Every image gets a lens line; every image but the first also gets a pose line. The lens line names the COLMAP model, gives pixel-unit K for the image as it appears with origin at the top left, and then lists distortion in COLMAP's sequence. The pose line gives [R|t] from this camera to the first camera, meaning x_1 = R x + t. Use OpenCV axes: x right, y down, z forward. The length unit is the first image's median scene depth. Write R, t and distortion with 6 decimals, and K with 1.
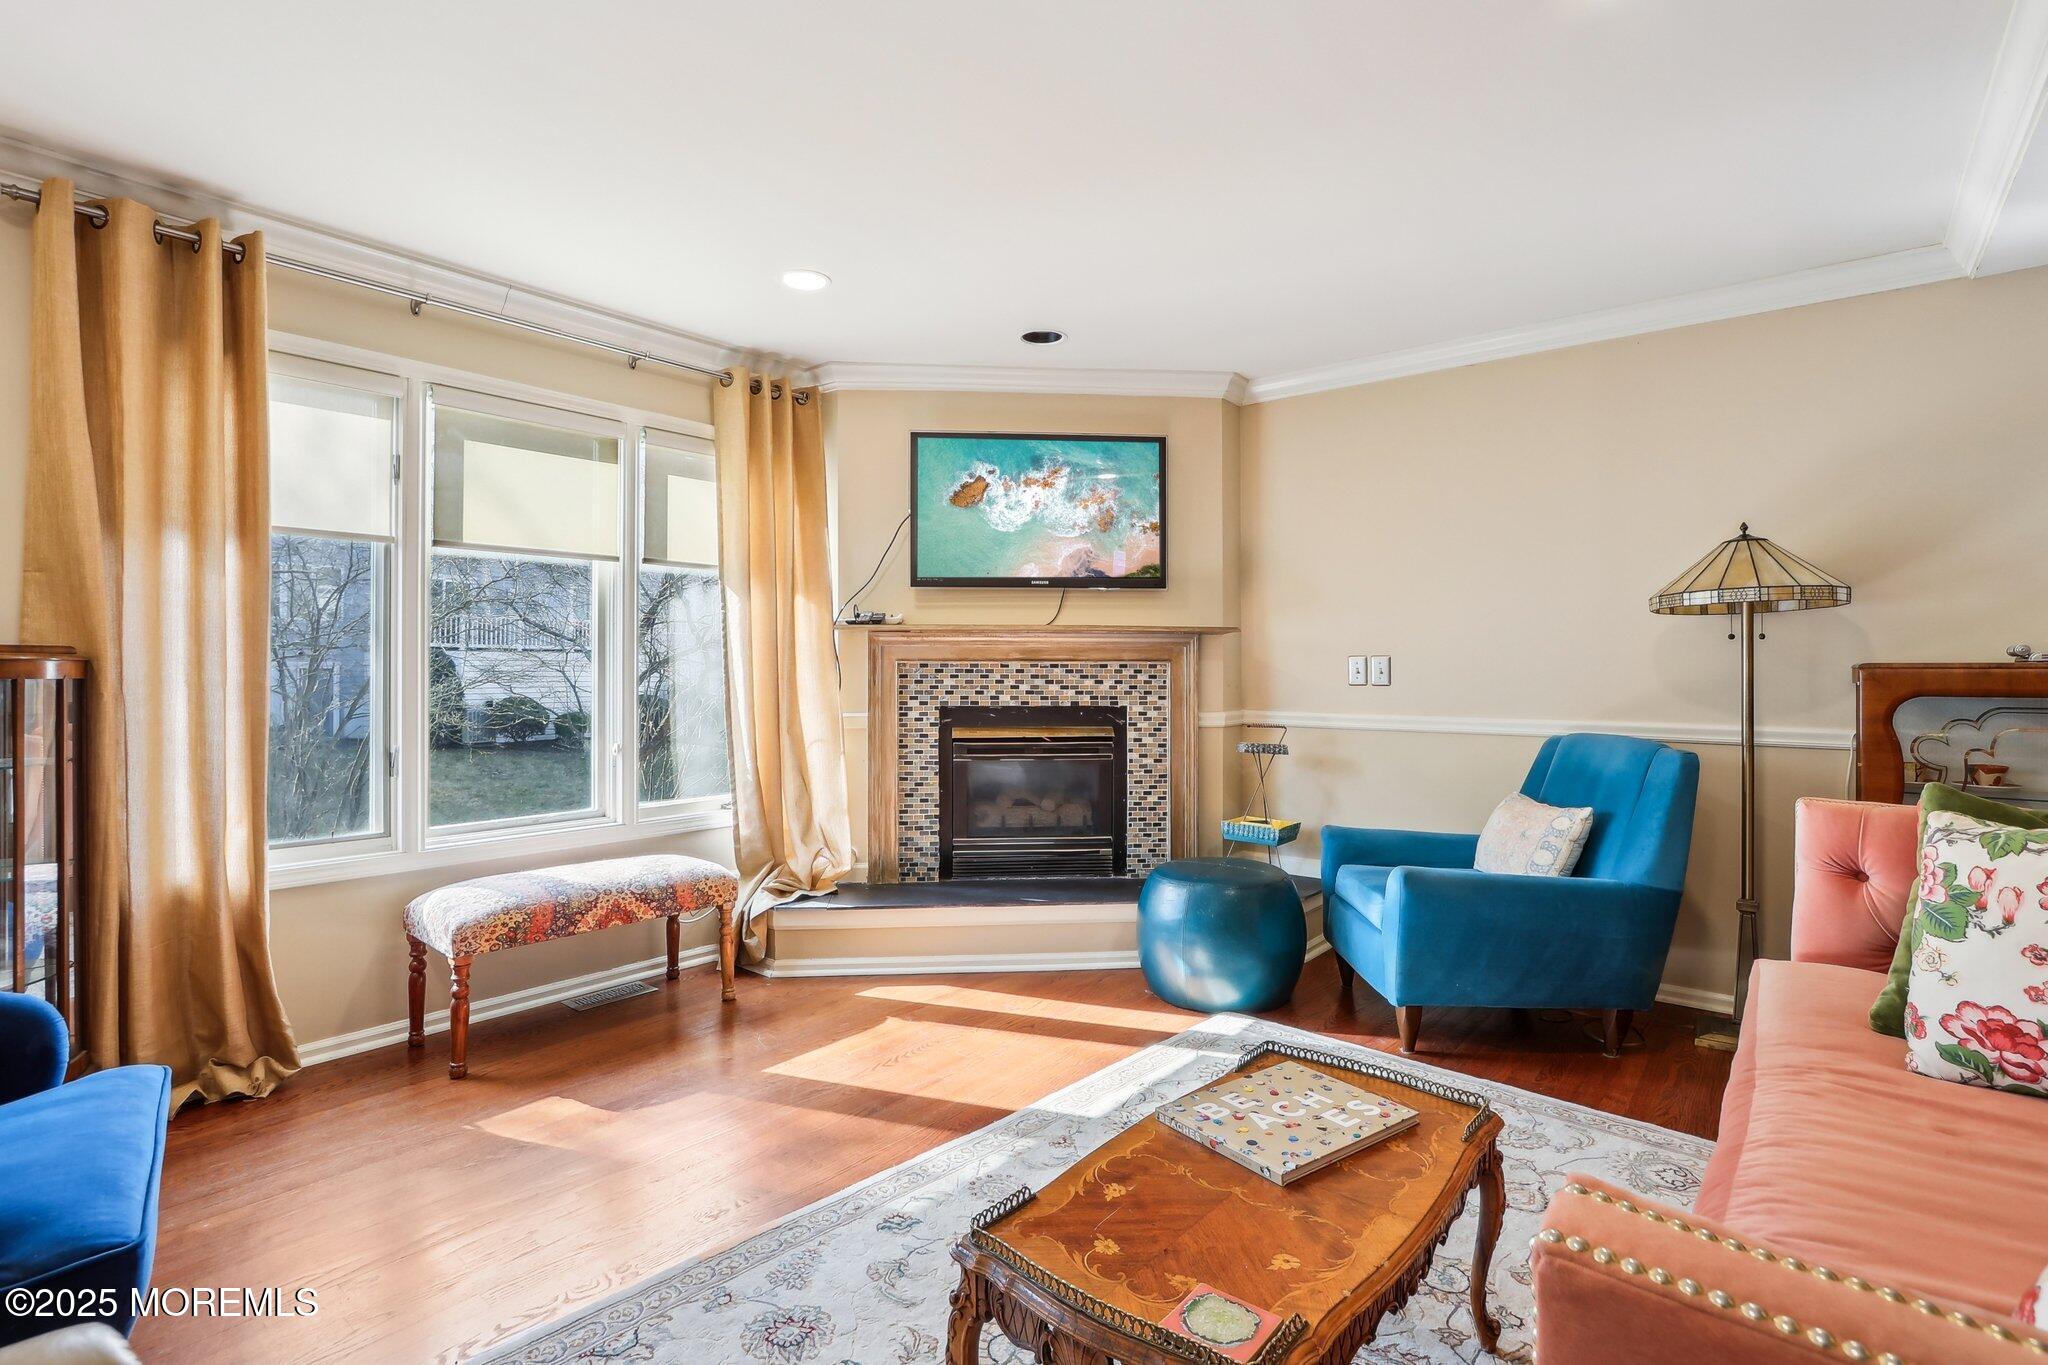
lens RADIAL K [[974.3, 0, 1023.1], [0, 974.3, 668.2], [0, 0, 1]] dist [-0.006308, 0.001587]
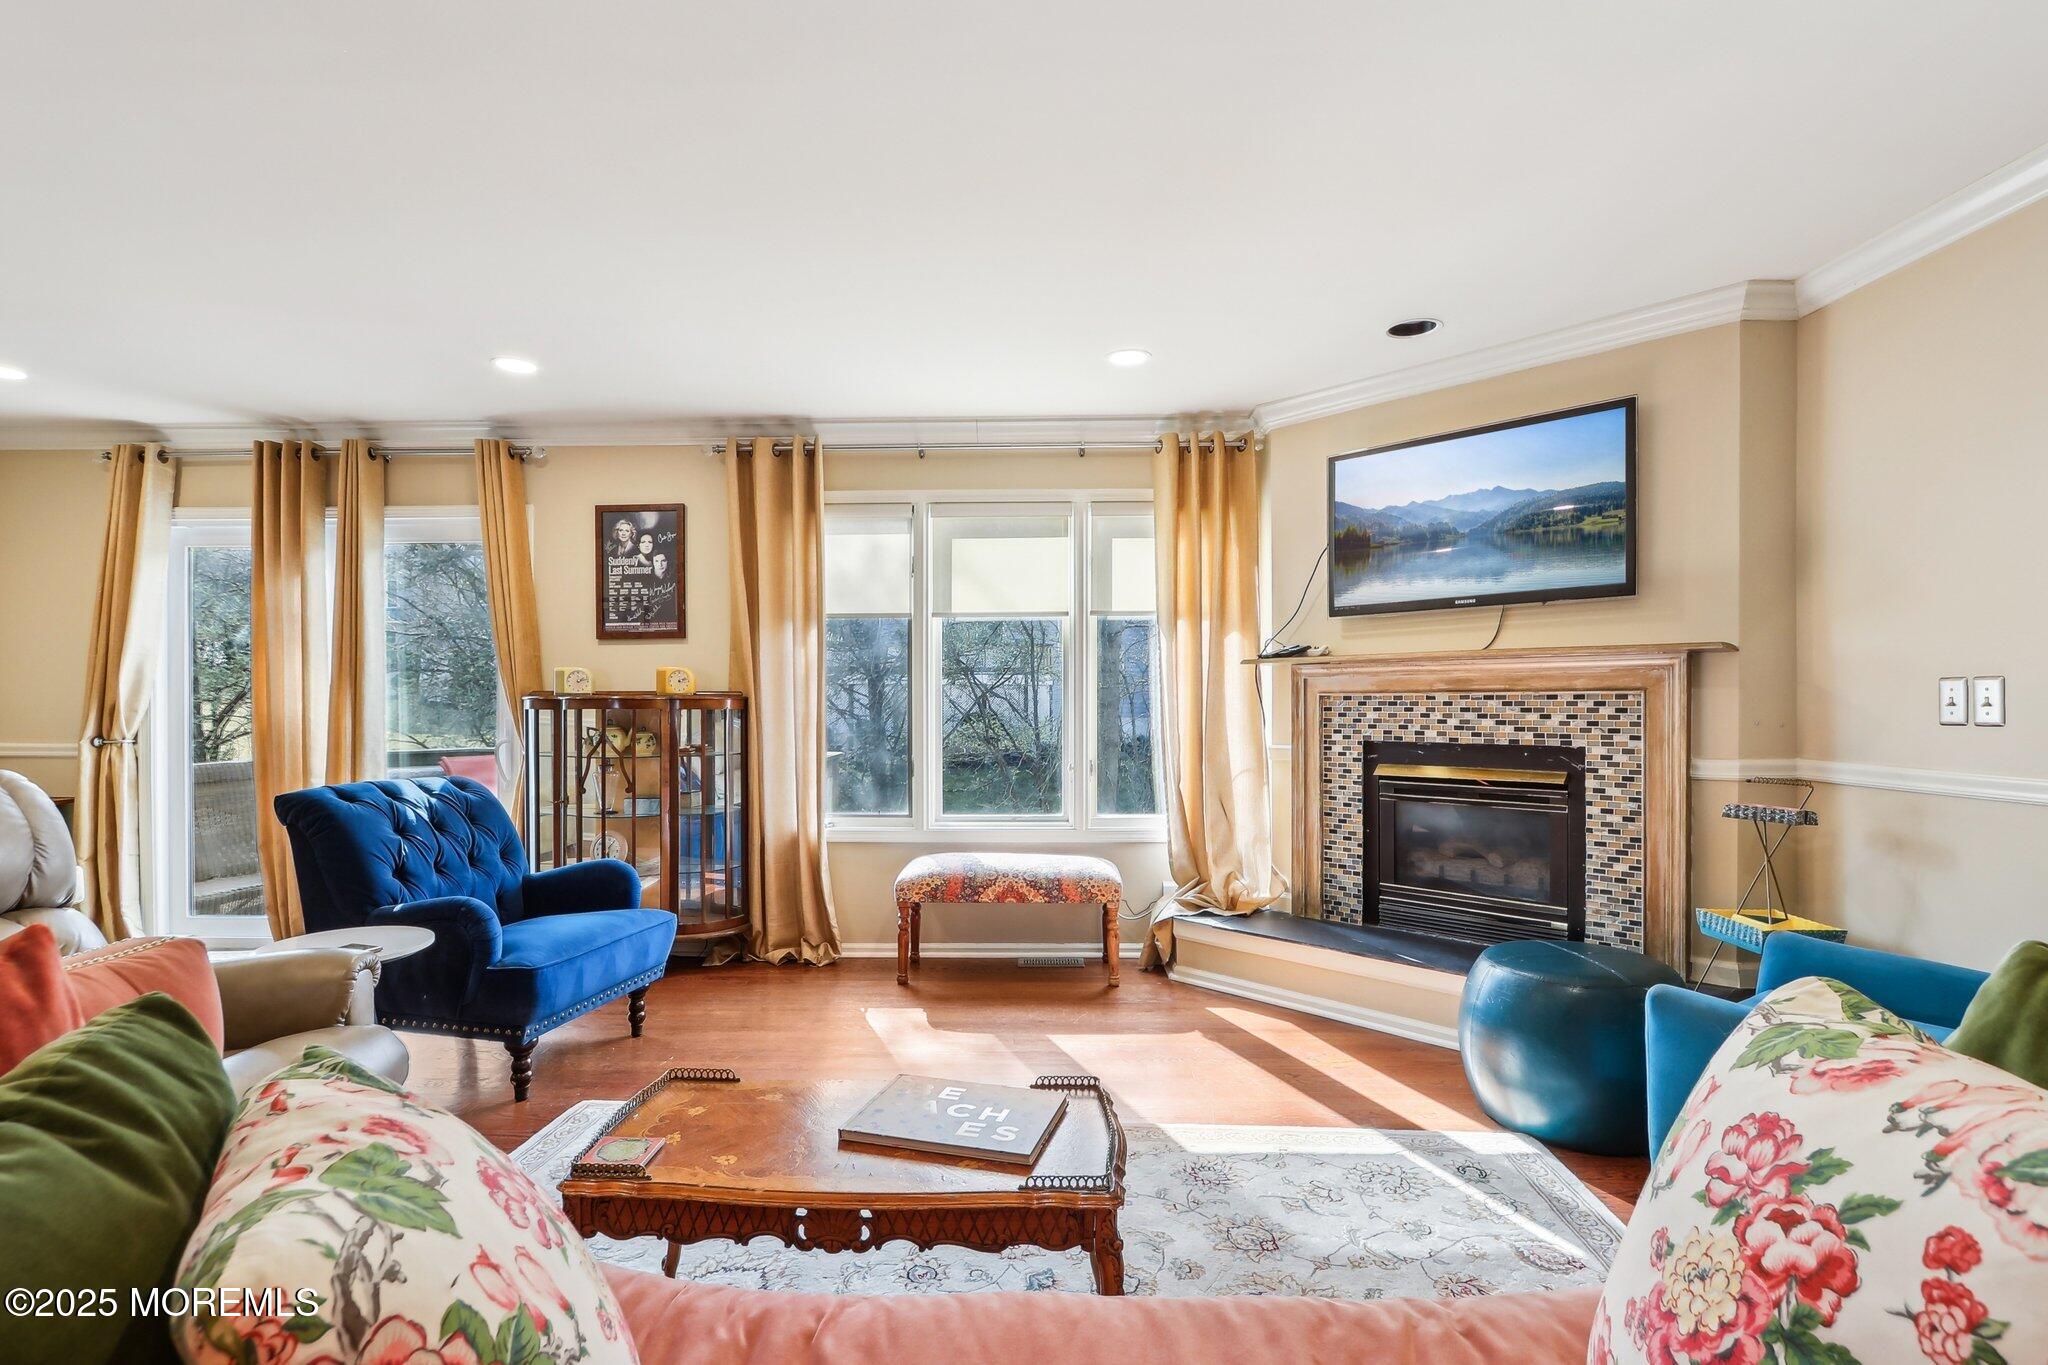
lens RADIAL K [[974.3, 0, 1018.5], [0, 974.3, 711.6], [0, 0, 1]] dist [-0.006308, 0.001587]
pose [[0.634086, 0.003932, -0.773252, 0.465788], [0.004323, 0.999953, 0.008629, 0.001095], [0.773250, -0.008814, 0.634040, 0.152584]]
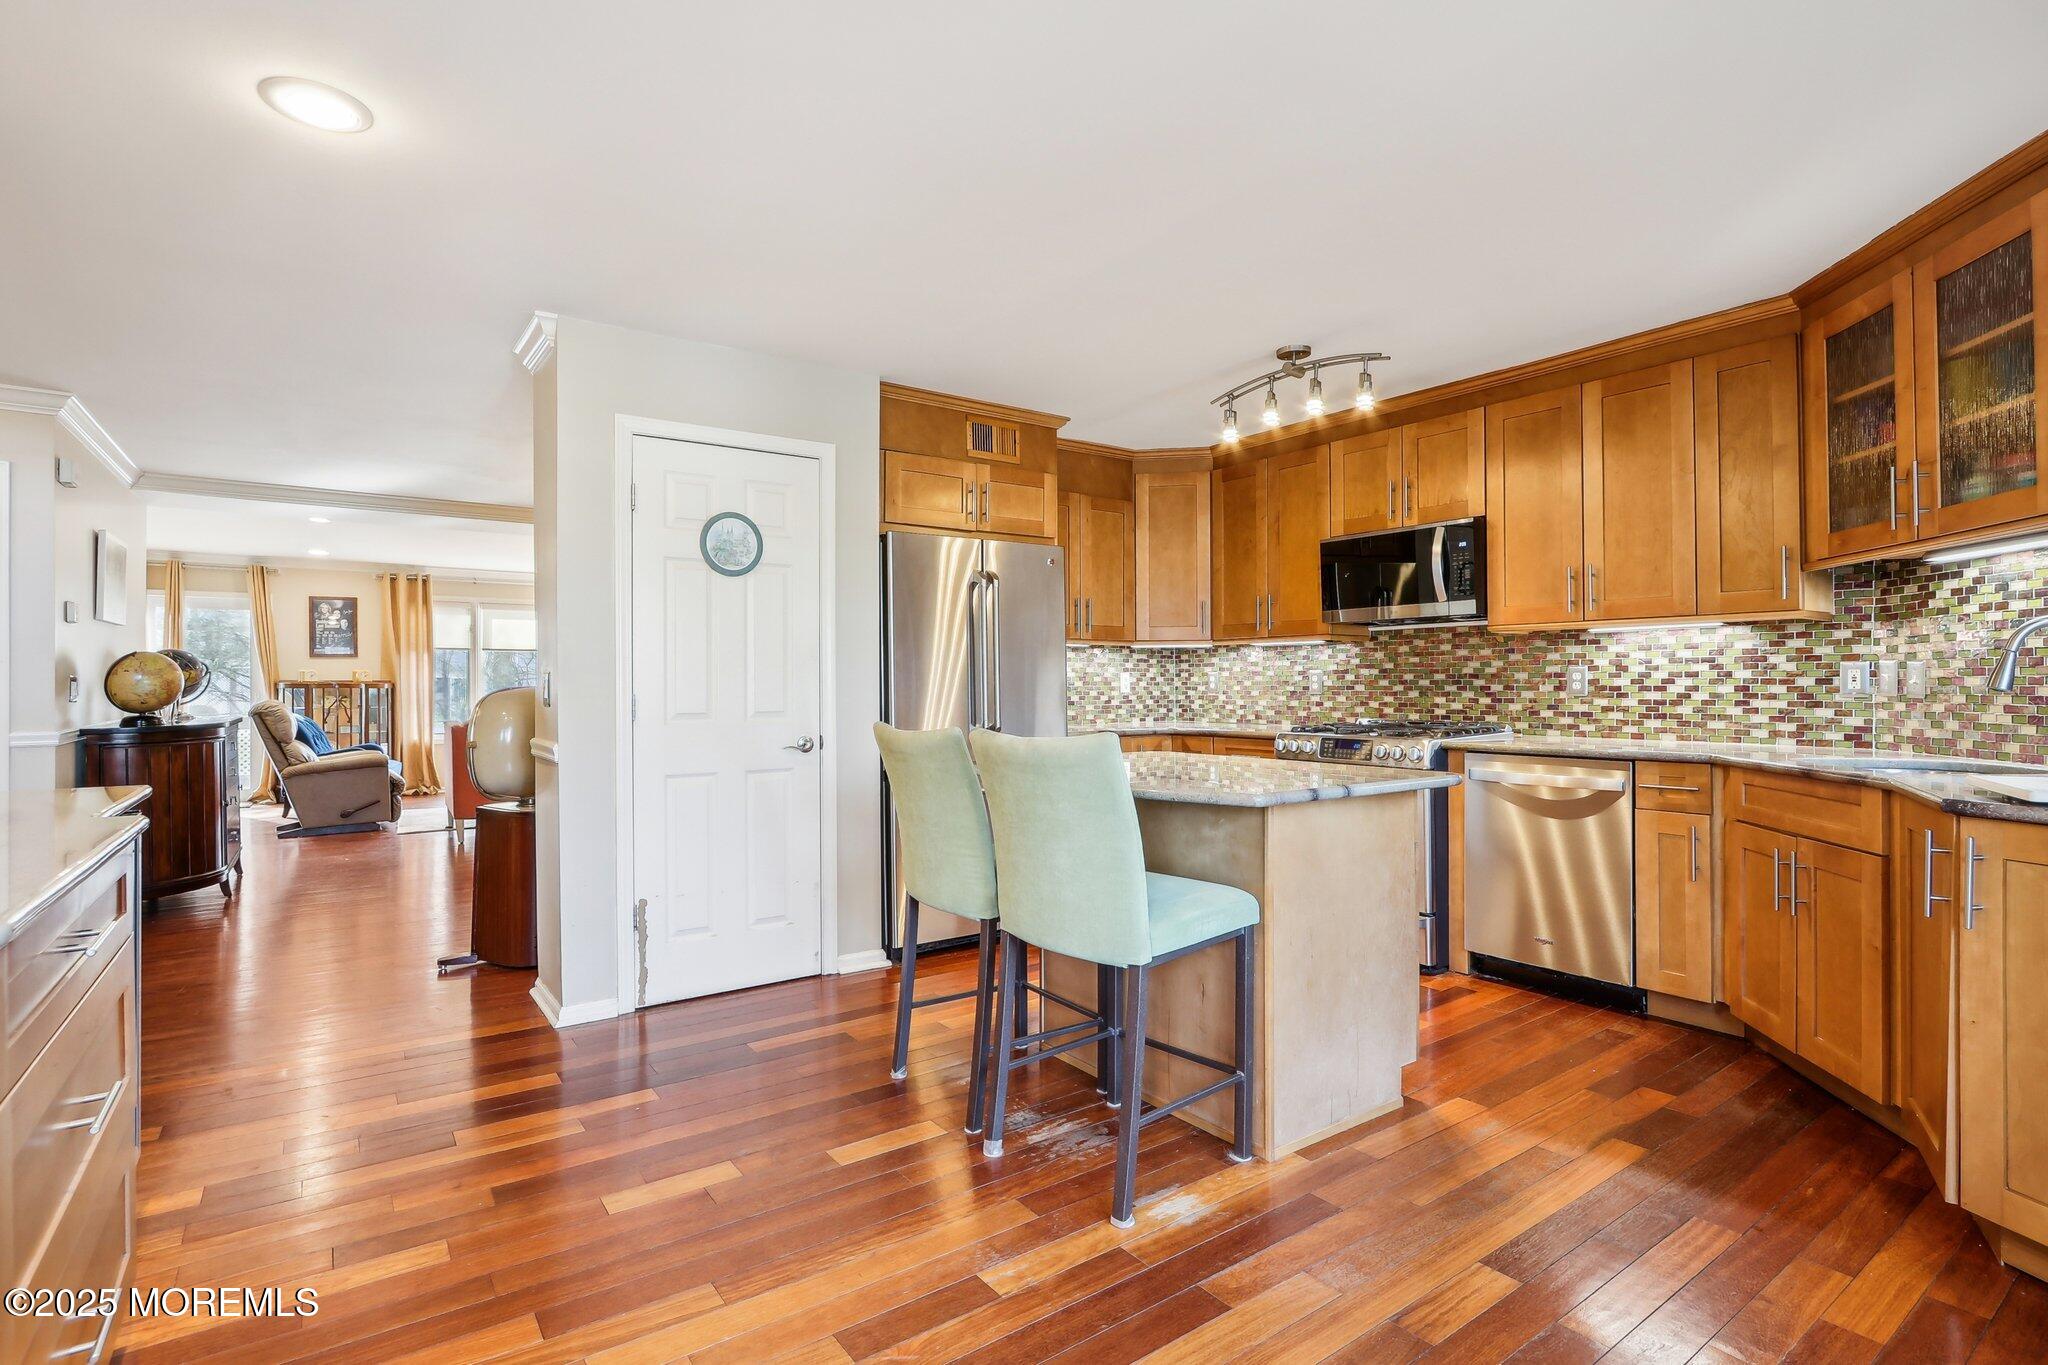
lens RADIAL K [[974.3, 0, 1009.2], [0, 974.3, 691.9], [0, 0, 1]] dist [-0.006308, 0.001587]
pose [[0.967926, 0.000067, -0.251235, 1.675722], [0.002136, 0.999962, 0.008494, -0.001208], [0.251226, -0.008759, 0.967889, -1.507039]]
